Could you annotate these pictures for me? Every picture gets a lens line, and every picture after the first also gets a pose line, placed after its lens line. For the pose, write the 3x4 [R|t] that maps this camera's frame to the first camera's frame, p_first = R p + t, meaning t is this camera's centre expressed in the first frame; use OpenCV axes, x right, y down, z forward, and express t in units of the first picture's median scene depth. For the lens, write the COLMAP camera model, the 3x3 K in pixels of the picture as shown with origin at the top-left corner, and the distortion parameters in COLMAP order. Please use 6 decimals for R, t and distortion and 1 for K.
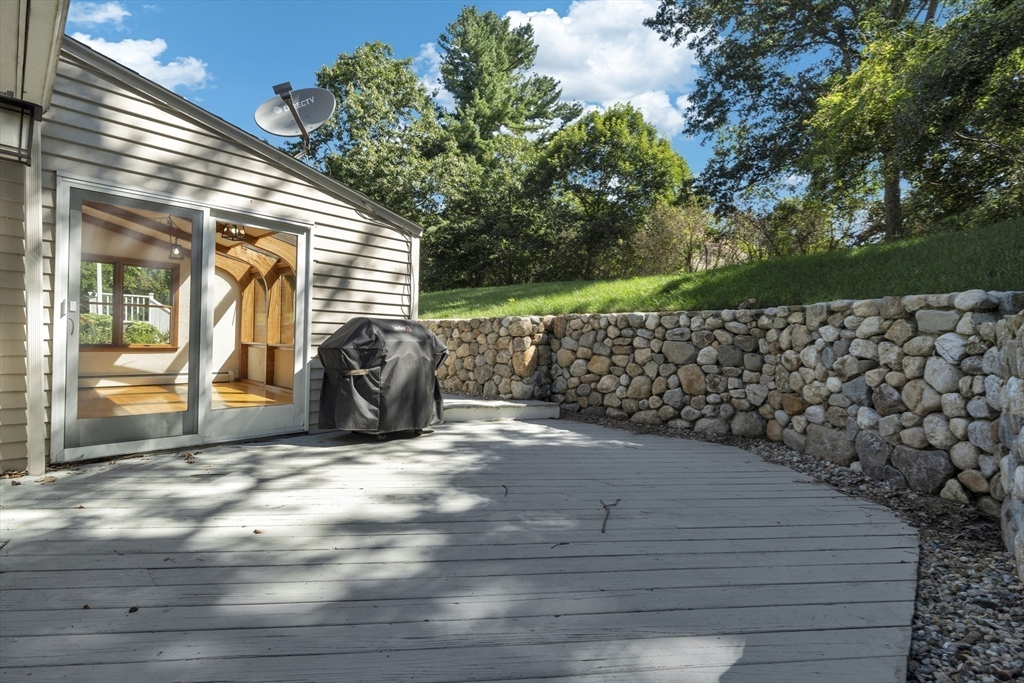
lens RADIAL K [[475.9, 0, 513.0], [0, 475.9, 340.3], [0, 0, 1]] dist [0.000553, 0.000227]
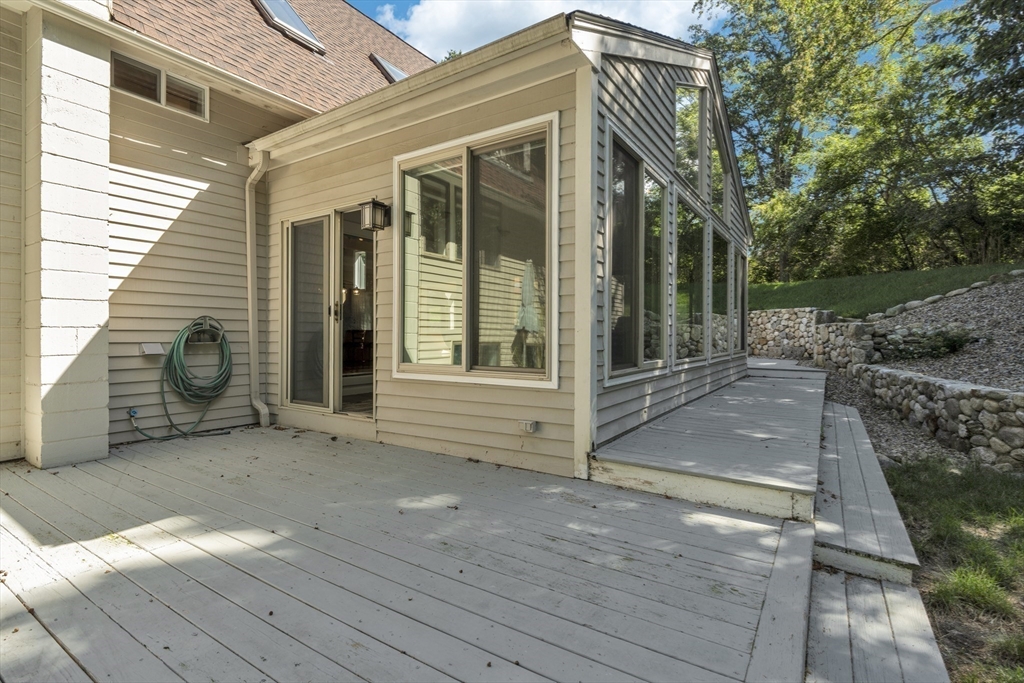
lens RADIAL K [[475.9, 0, 511.7], [0, 475.9, 339.1], [0, 0, 1]] dist [0.000553, 0.000227]
pose [[0.988557, -0.029547, 0.147924, -1.582093], [0.028783, 0.999559, 0.007302, 0.048281], [-0.148074, -0.002961, 0.988972, -1.938121]]
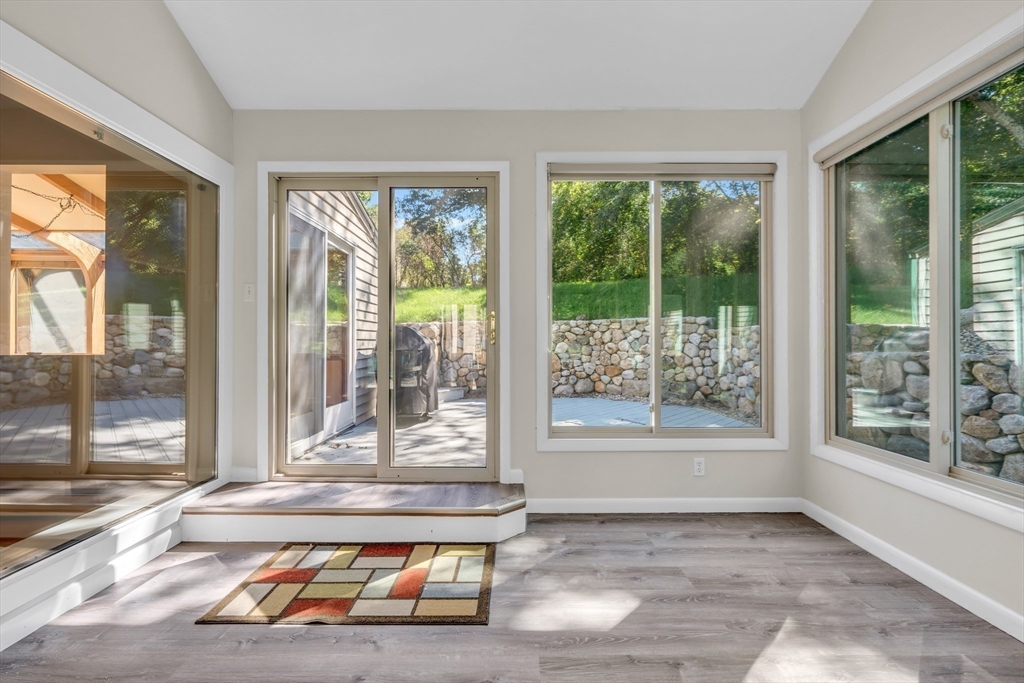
lens RADIAL K [[473.5, 0, 513.1], [0, 473.5, 342.9], [0, 0, 1]] dist [-0.003668, 0.000162]
pose [[0.735976, -0.026711, 0.676480, -1.037031], [0.022027, 0.999637, 0.015507, -0.017370], [-0.676649, 0.003489, 0.736297, -0.129383]]
